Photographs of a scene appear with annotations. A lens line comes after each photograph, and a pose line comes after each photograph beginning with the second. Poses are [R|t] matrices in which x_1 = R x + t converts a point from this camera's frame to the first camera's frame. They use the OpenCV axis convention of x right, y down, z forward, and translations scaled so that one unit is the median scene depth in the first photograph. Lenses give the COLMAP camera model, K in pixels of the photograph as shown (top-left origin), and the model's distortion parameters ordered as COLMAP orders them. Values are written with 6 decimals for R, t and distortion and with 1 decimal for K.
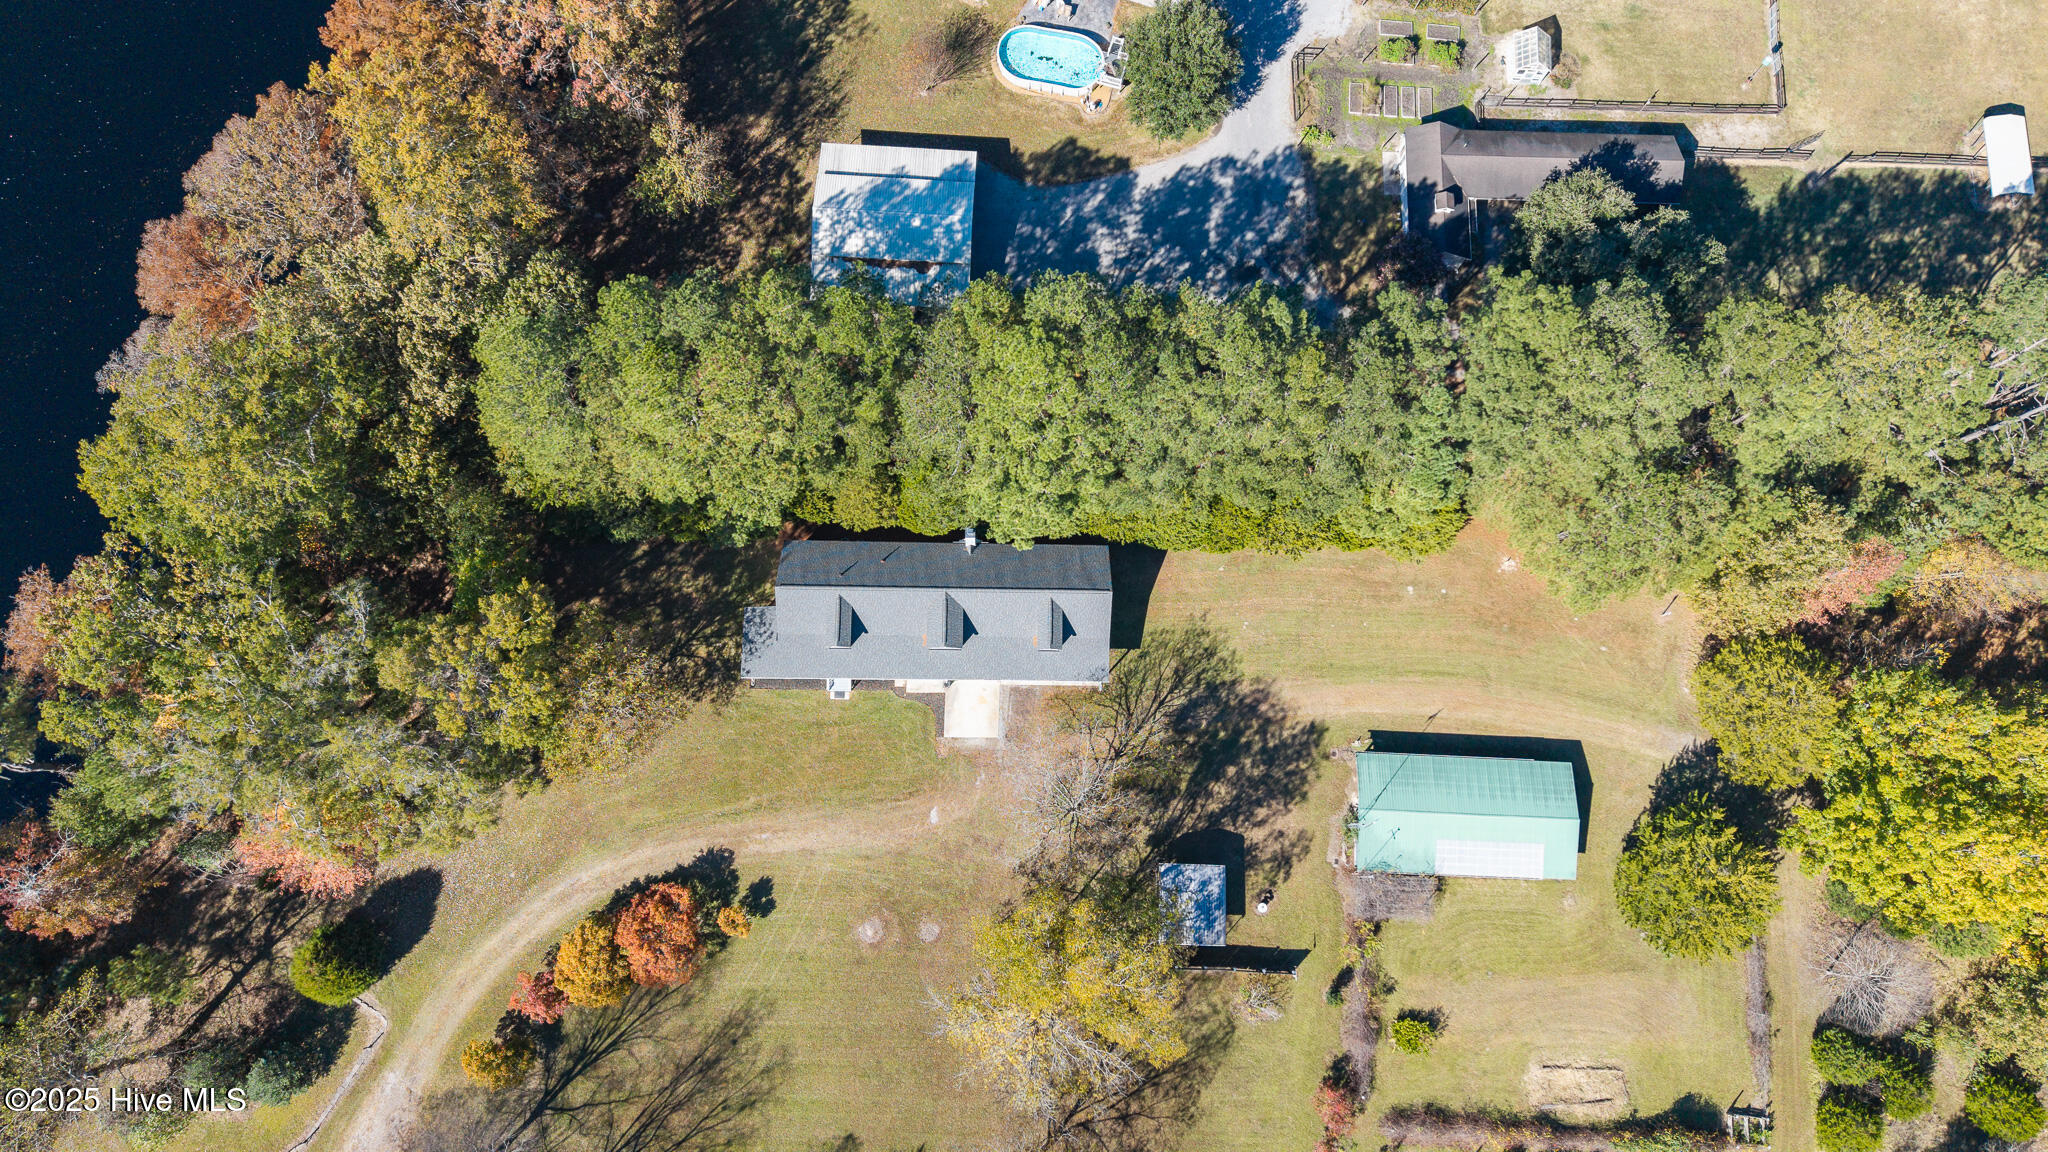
lens RADIAL K [[1398.2, 0, 1038.3], [0, 1398.2, 569.0], [0, 0, 1]] dist [0.071726, -0.076483]
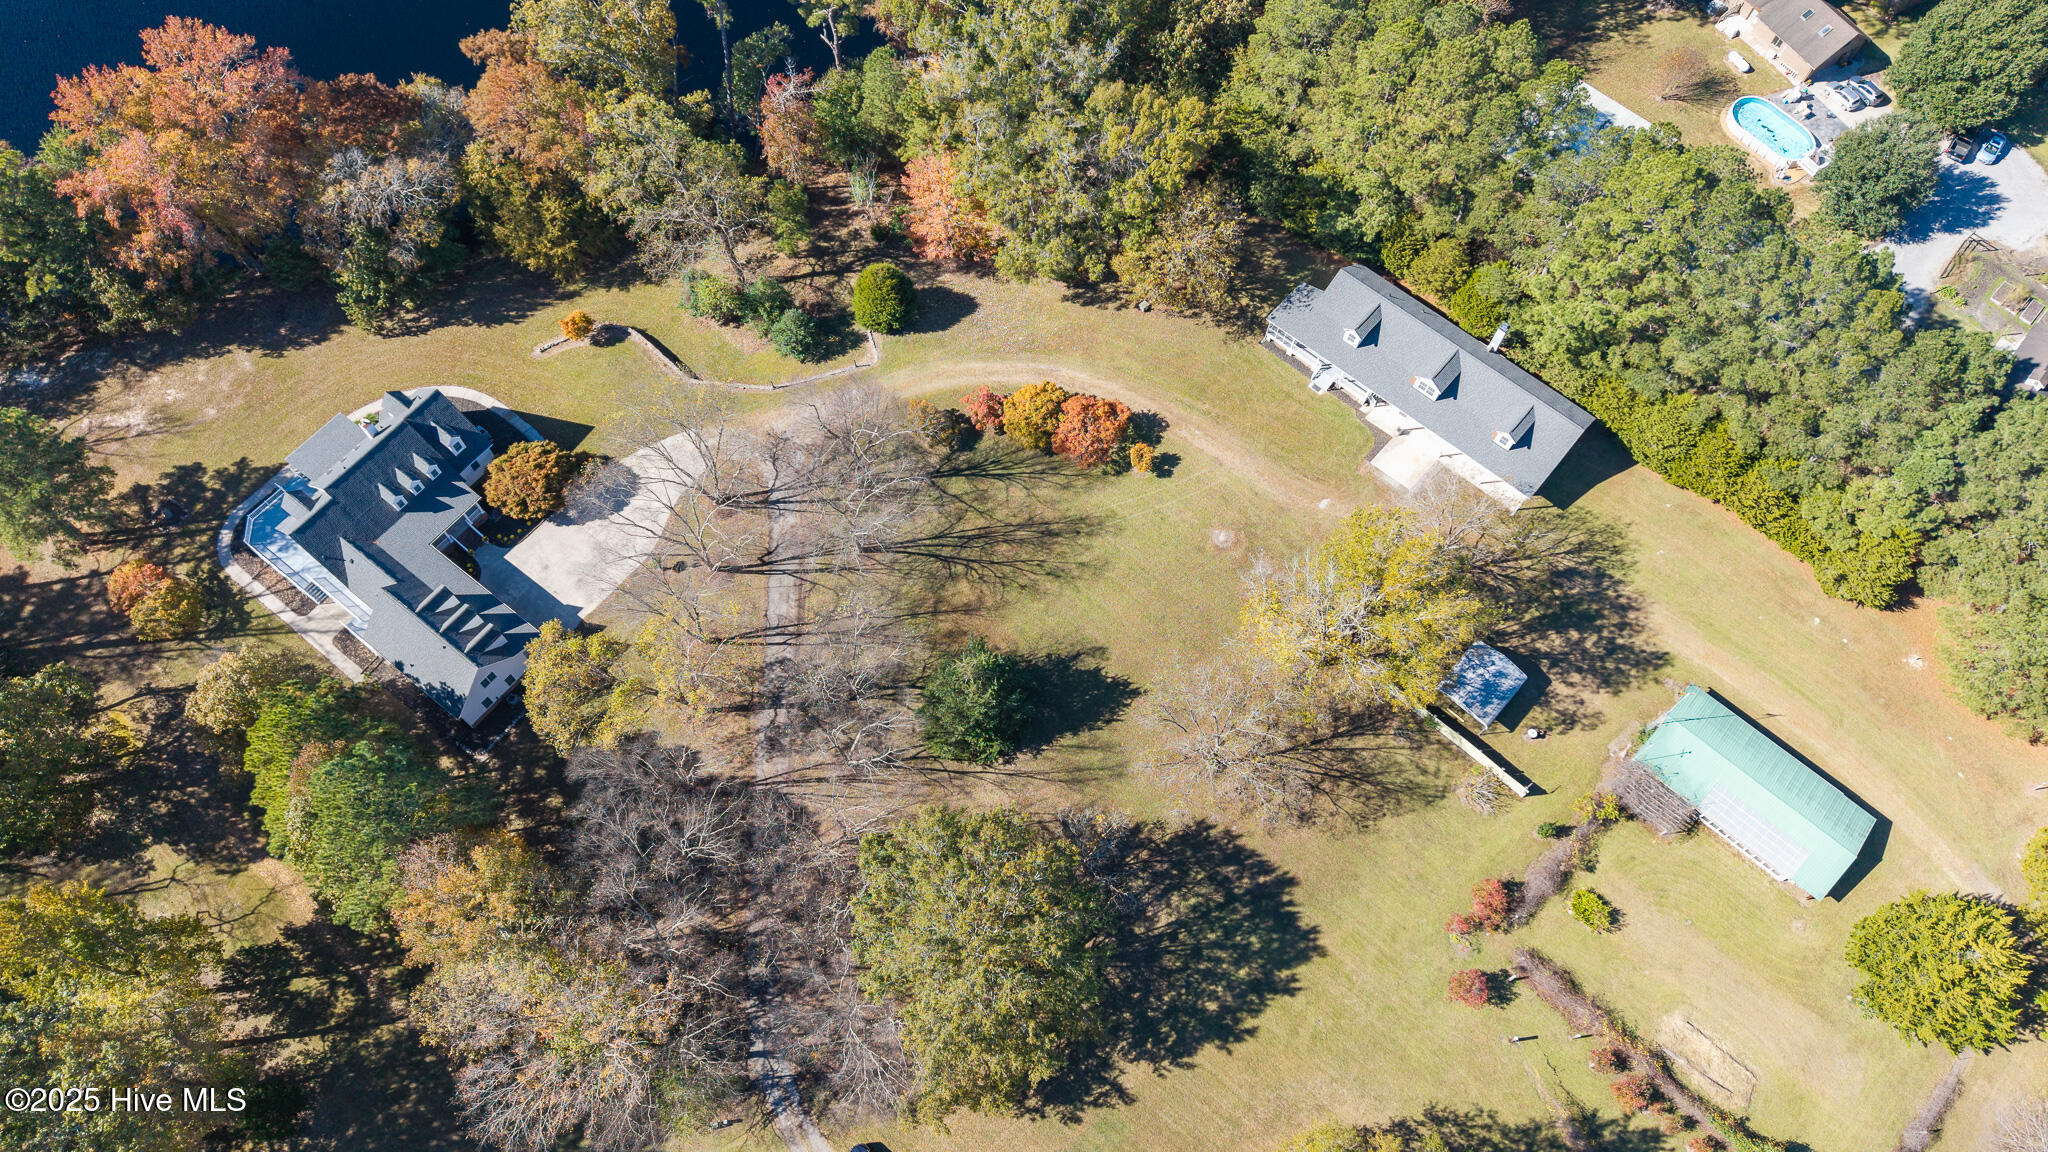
lens RADIAL K [[1398.2, 0, 1038.3], [0, 1398.2, 569.0], [0, 0, 1]] dist [0.071726, -0.076483]
pose [[0.761664, 0.583860, -0.281025, 0.102270], [-0.636368, 0.755724, -0.154653, 0.552097], [0.122082, 0.296629, 0.947157, -0.095938]]
